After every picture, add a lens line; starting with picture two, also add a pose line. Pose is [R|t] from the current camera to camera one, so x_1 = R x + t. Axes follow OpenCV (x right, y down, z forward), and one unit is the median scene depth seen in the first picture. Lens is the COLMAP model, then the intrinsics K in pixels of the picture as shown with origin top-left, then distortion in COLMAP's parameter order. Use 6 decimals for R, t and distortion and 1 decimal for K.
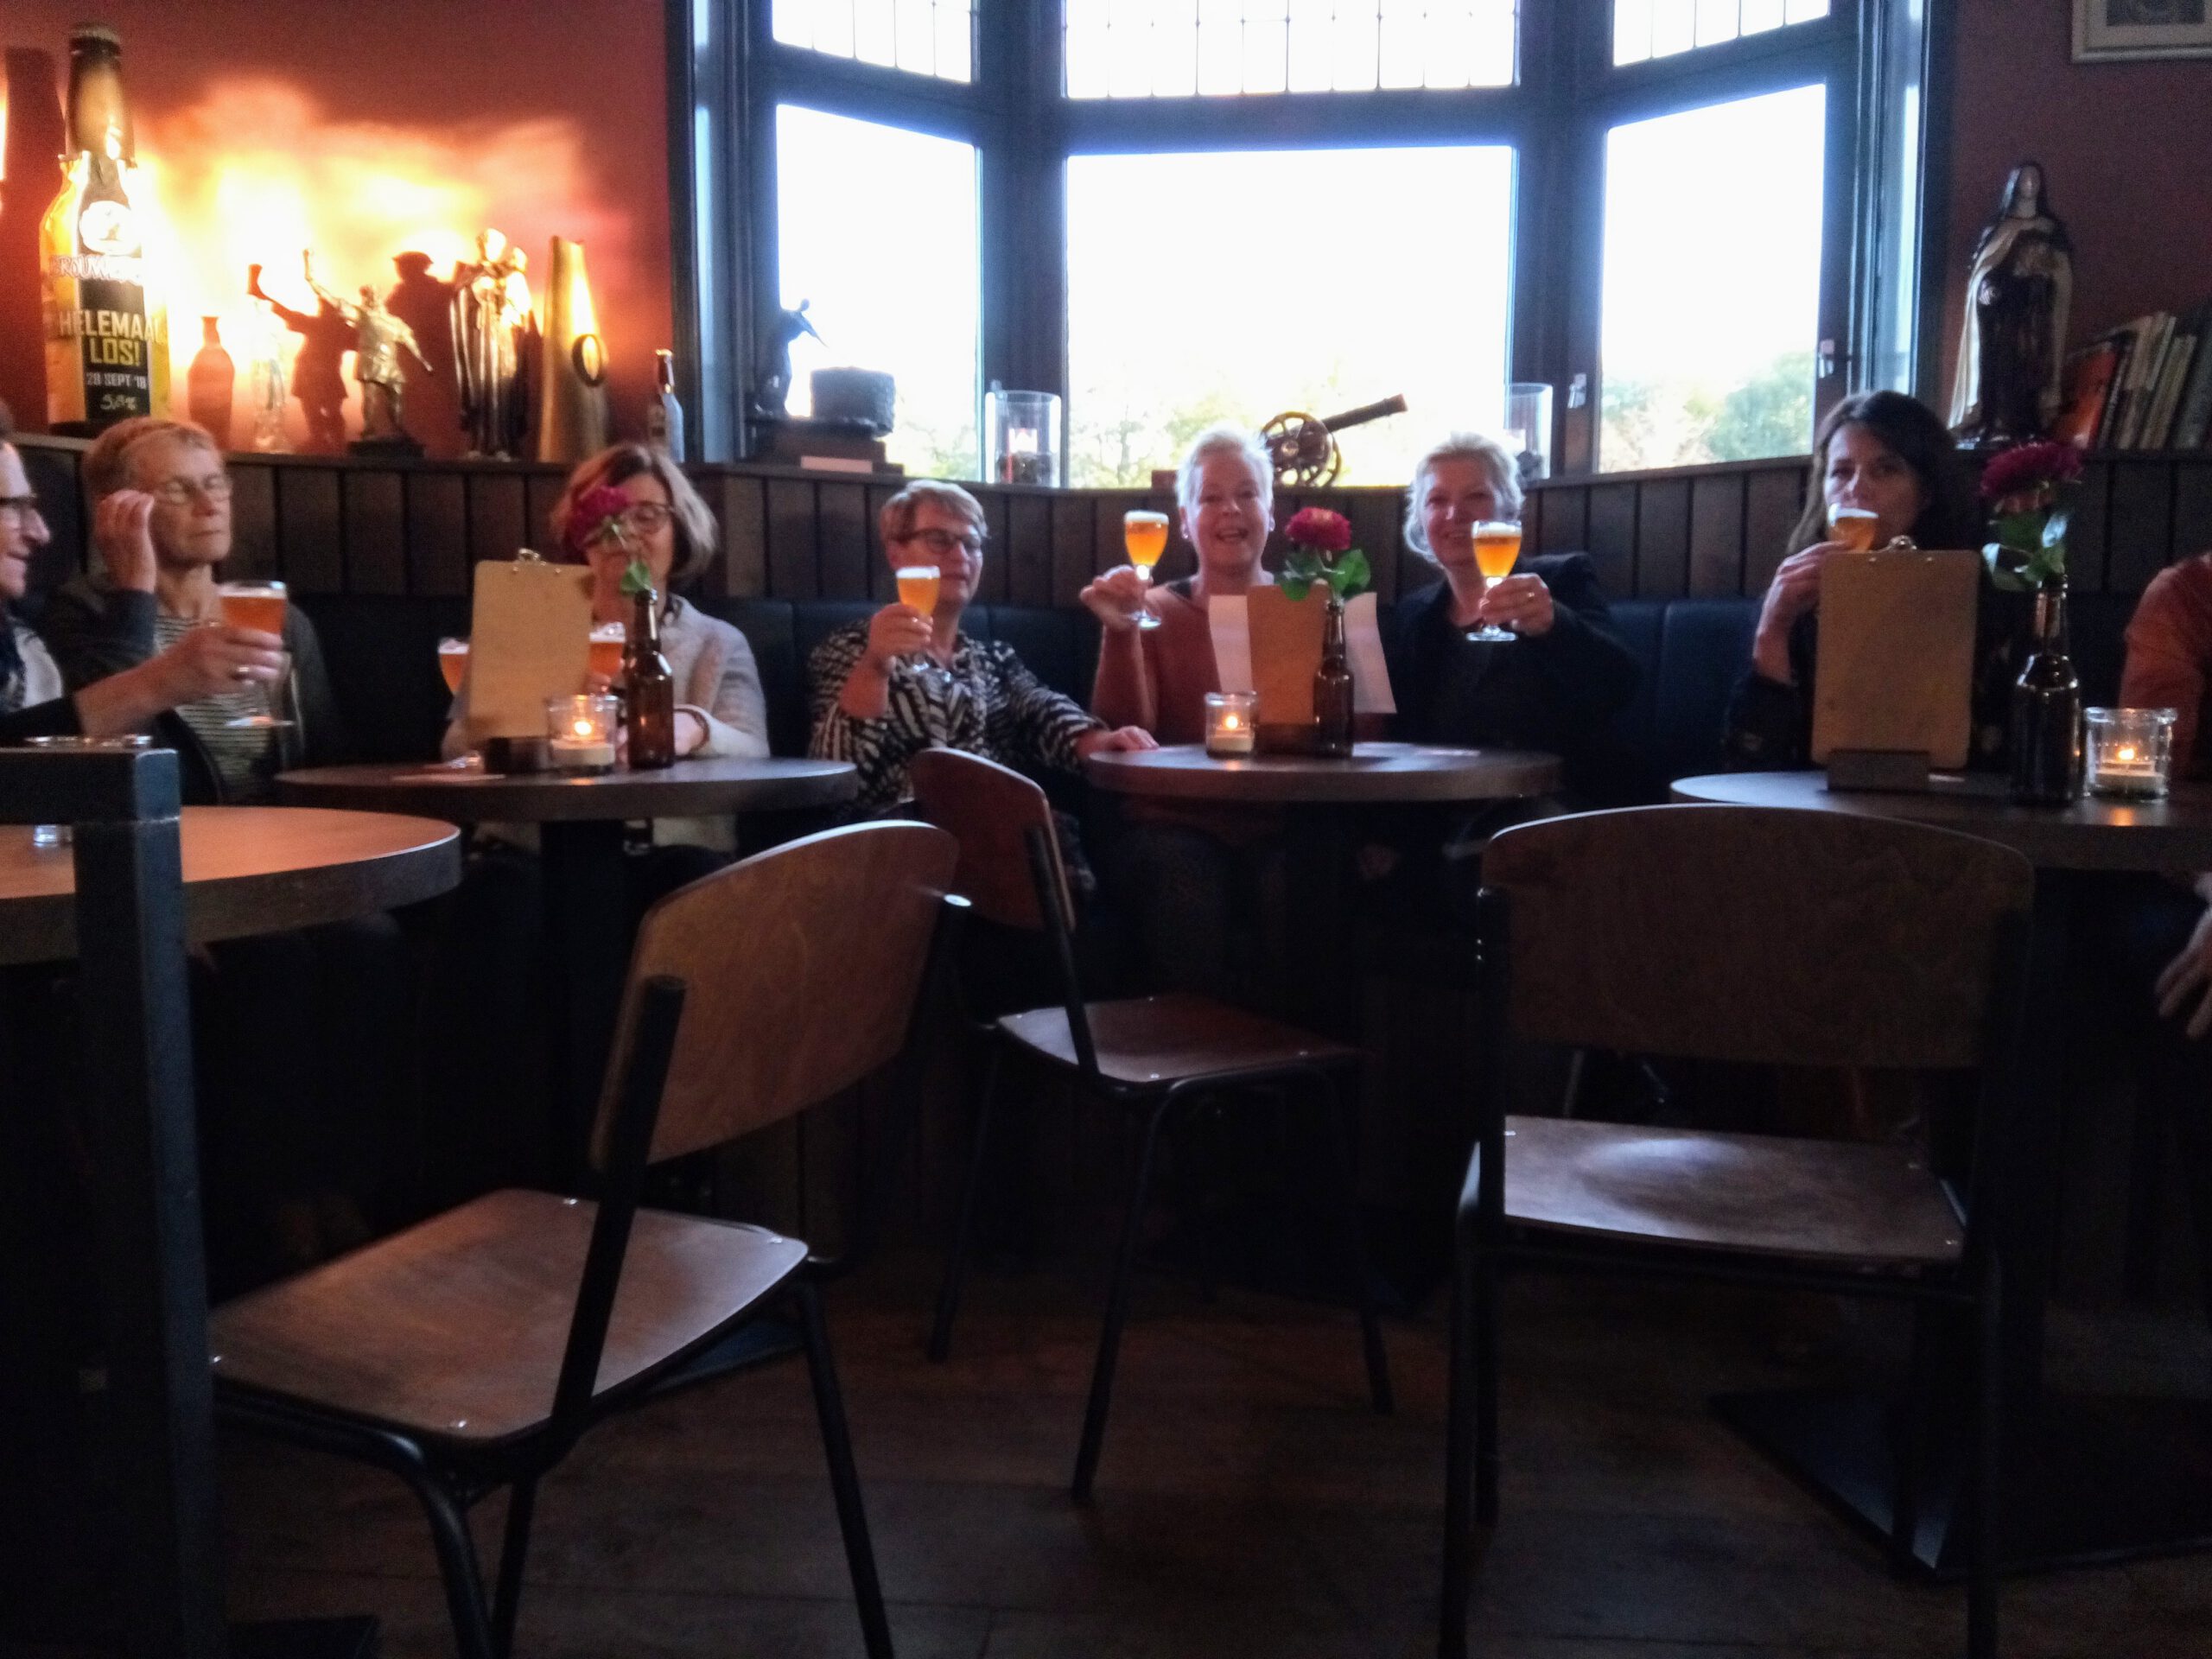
lens RADIAL K [[1695.9, 0, 1137.9], [0, 1695.9, 864.7], [0, 0, 1]] dist [0.080865, -0.129373]
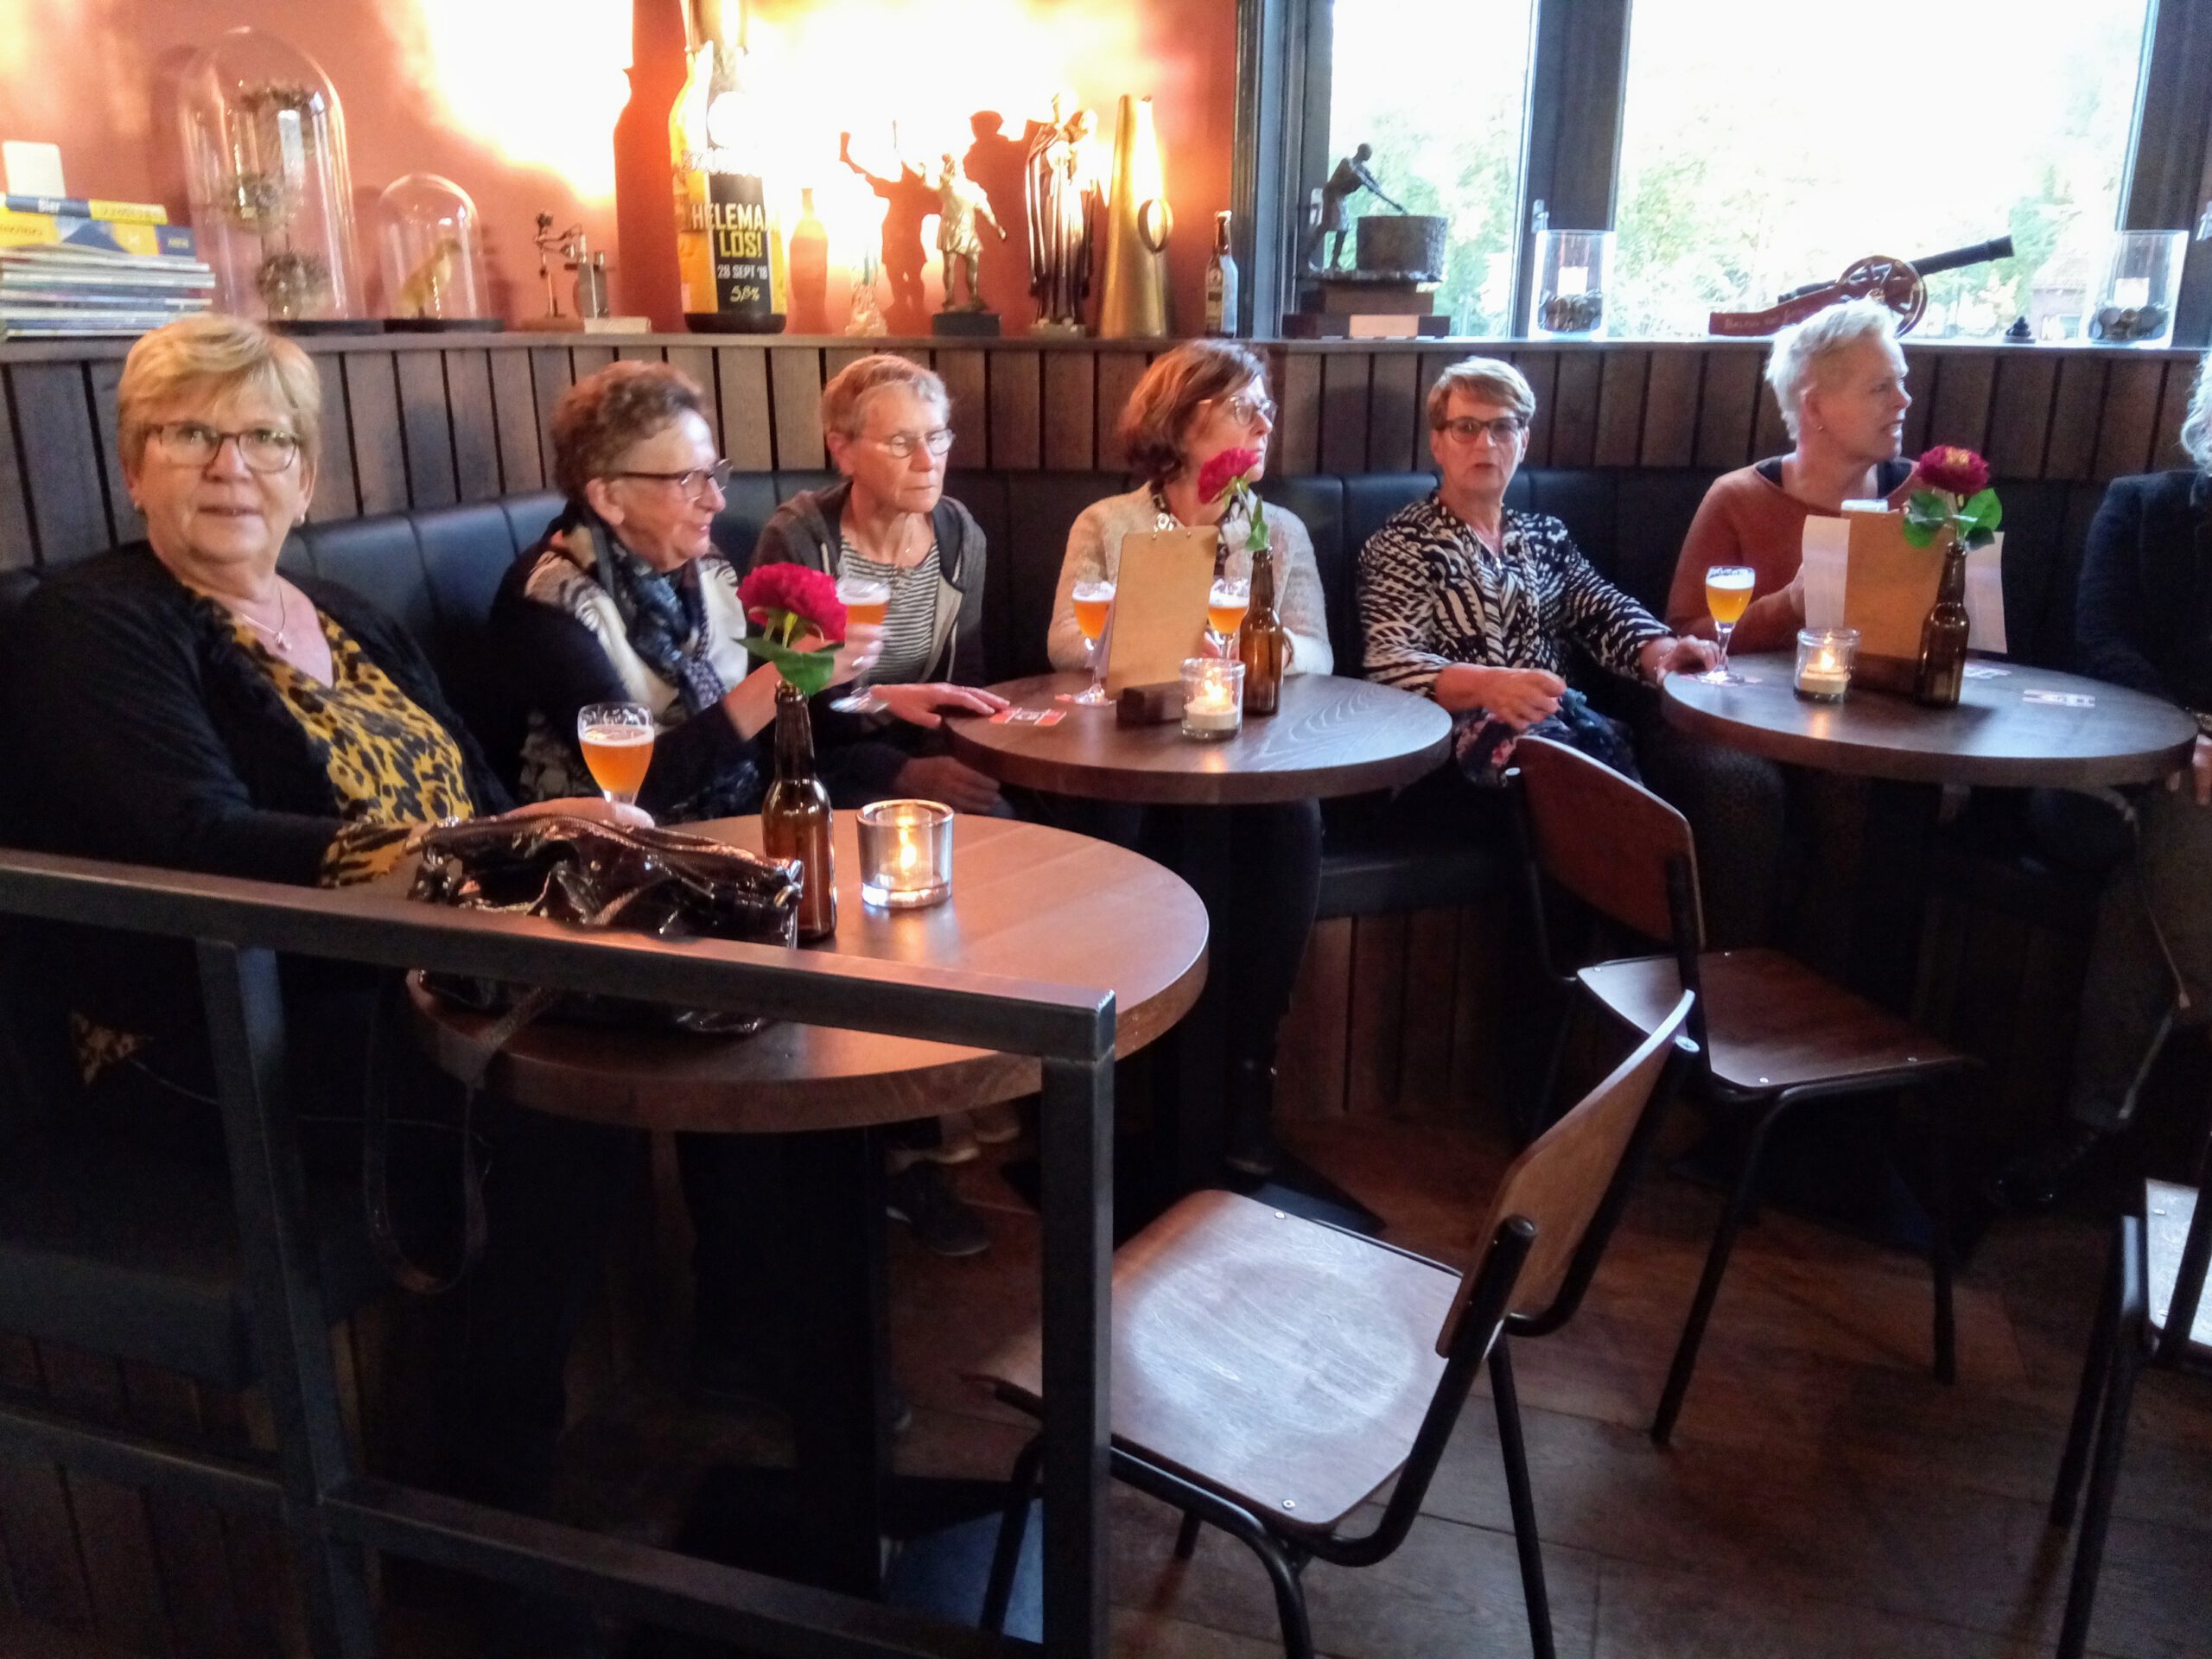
lens RADIAL K [[1695.9, 0, 1110.3], [0, 1695.9, 835.2], [0, 0, 1]] dist [0.080865, -0.129373]
pose [[0.975691, 0.069535, -0.207829, -0.117147], [-0.028336, 0.980396, 0.194991, -0.146090], [0.217313, -0.184361, 0.958533, -0.045319]]
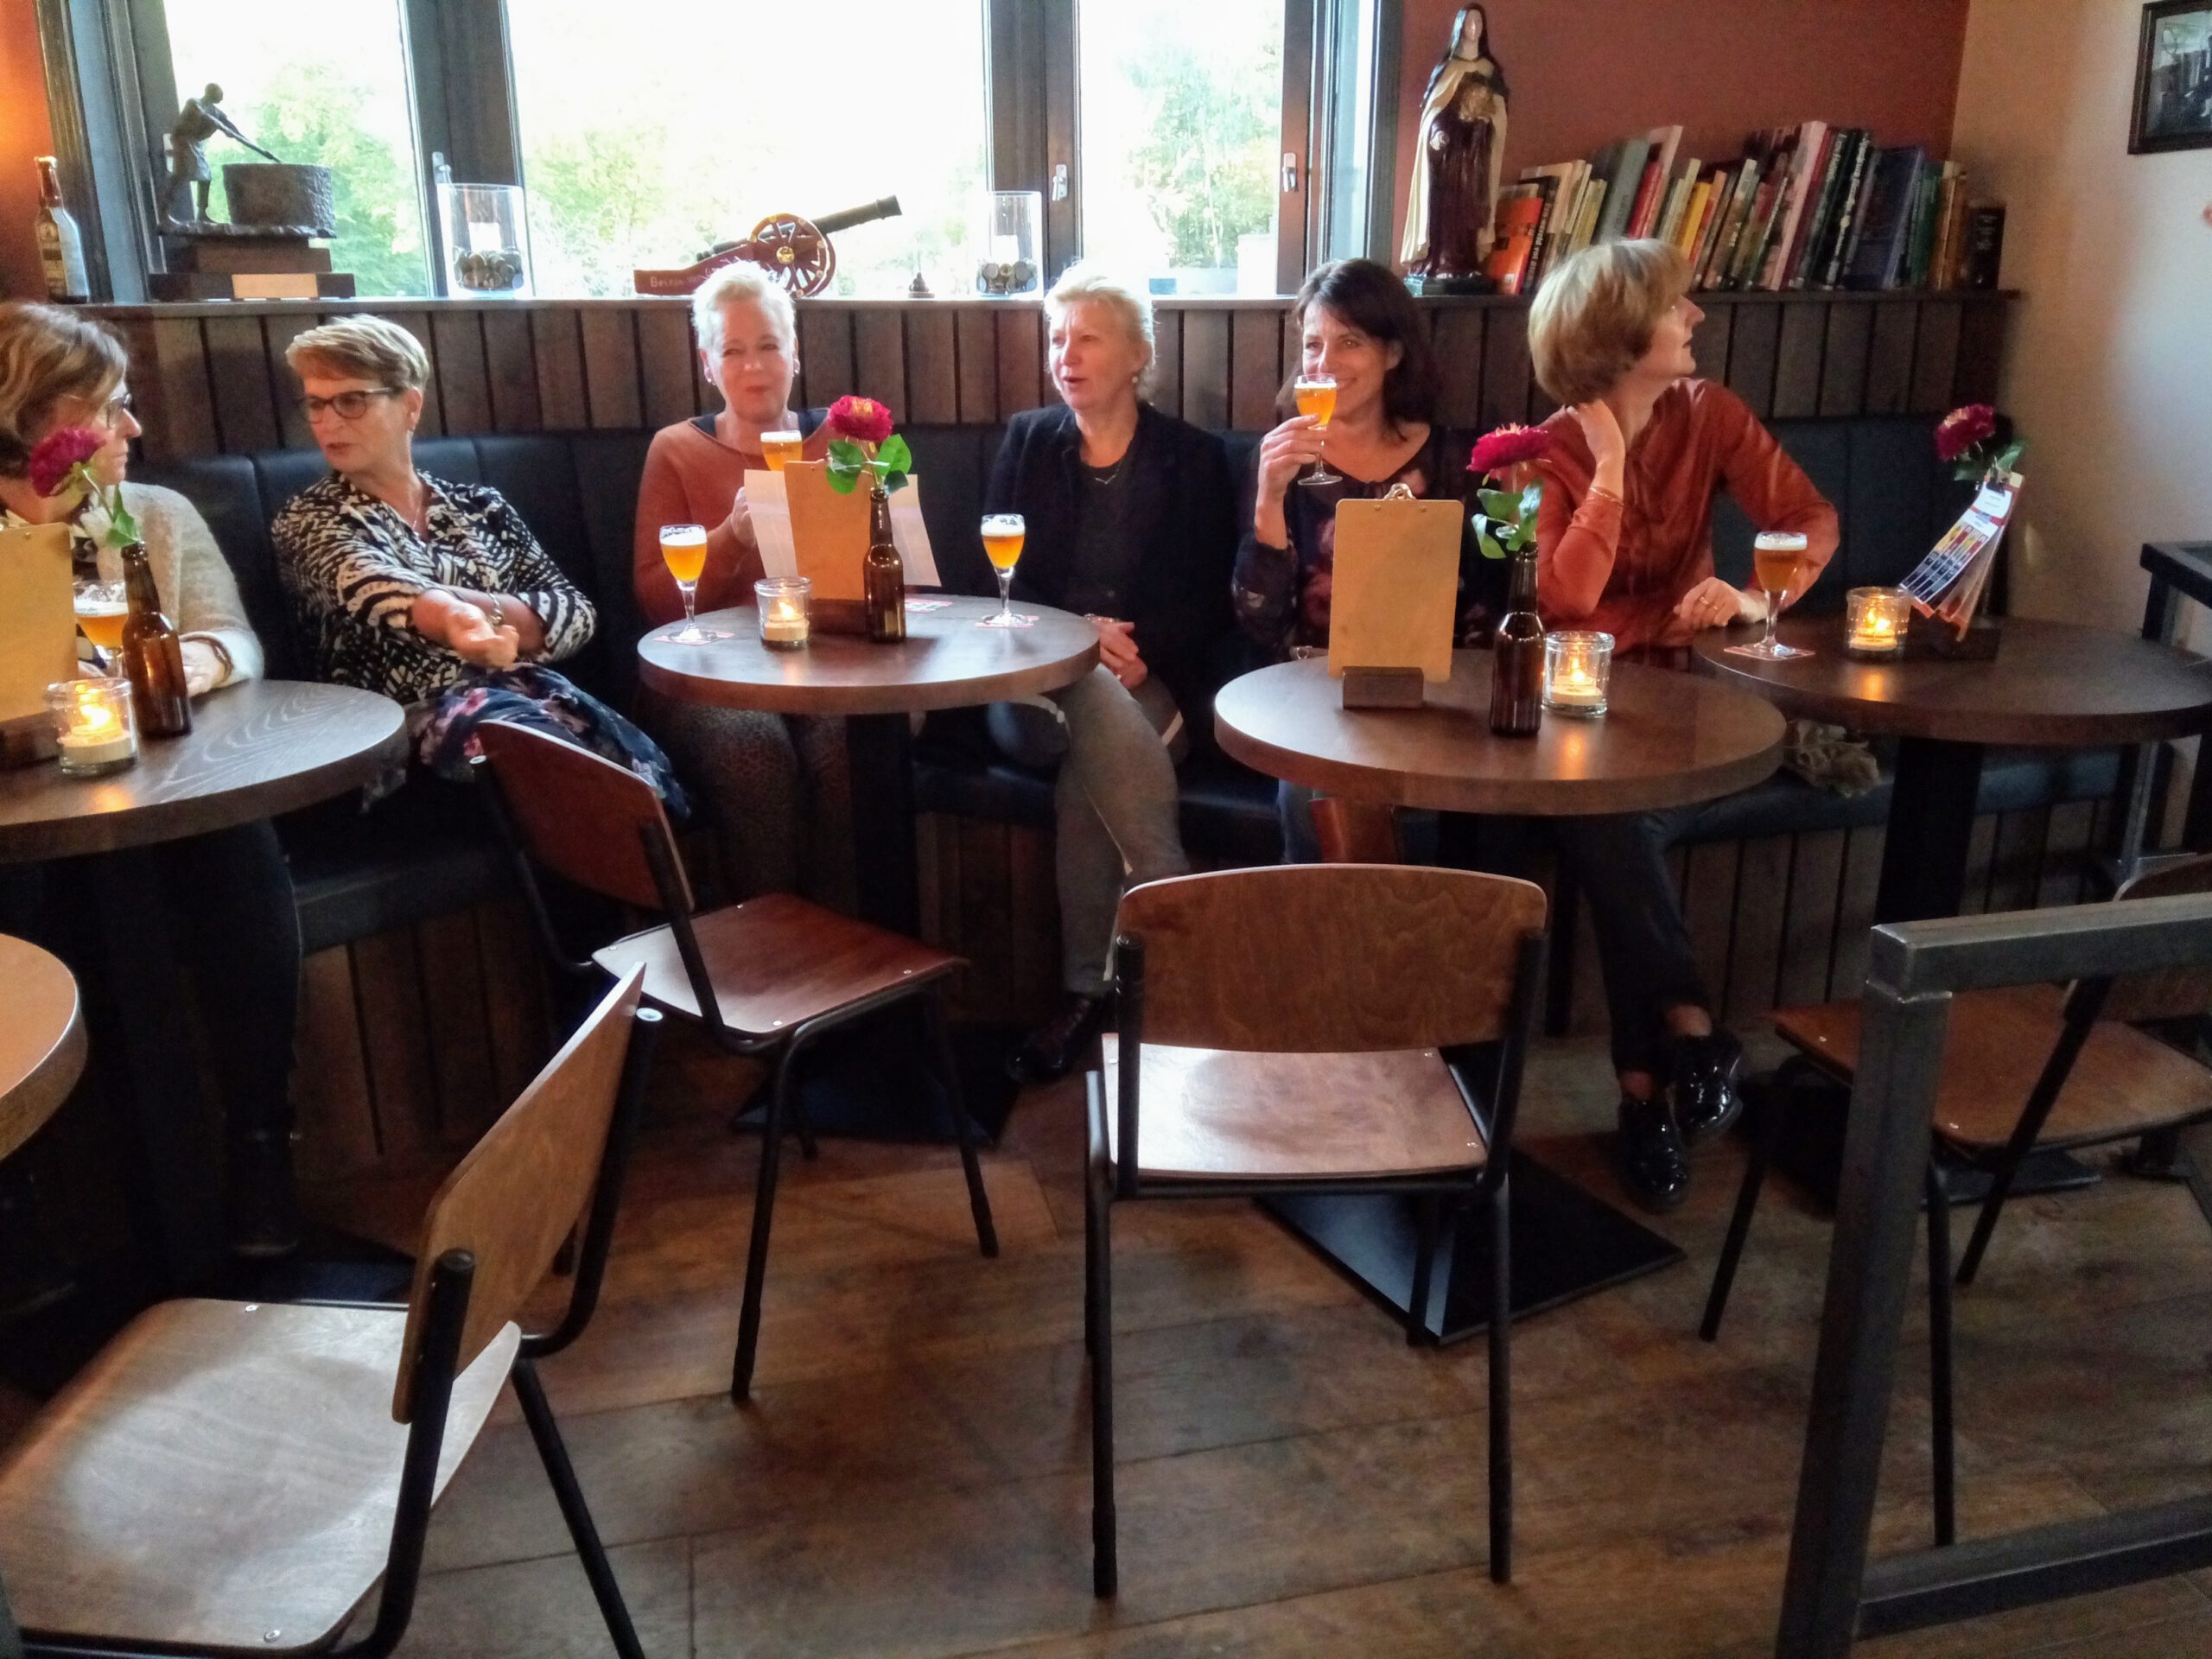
lens RADIAL K [[1695.9, 0, 1110.1], [0, 1695.9, 840.0], [0, 0, 1]] dist [0.080865, -0.129373]
pose [[0.949321, -0.103631, 0.296731, -0.065897], [0.038467, 0.975291, 0.217548, -0.143298], [-0.311944, -0.195109, 0.929851, -0.024704]]
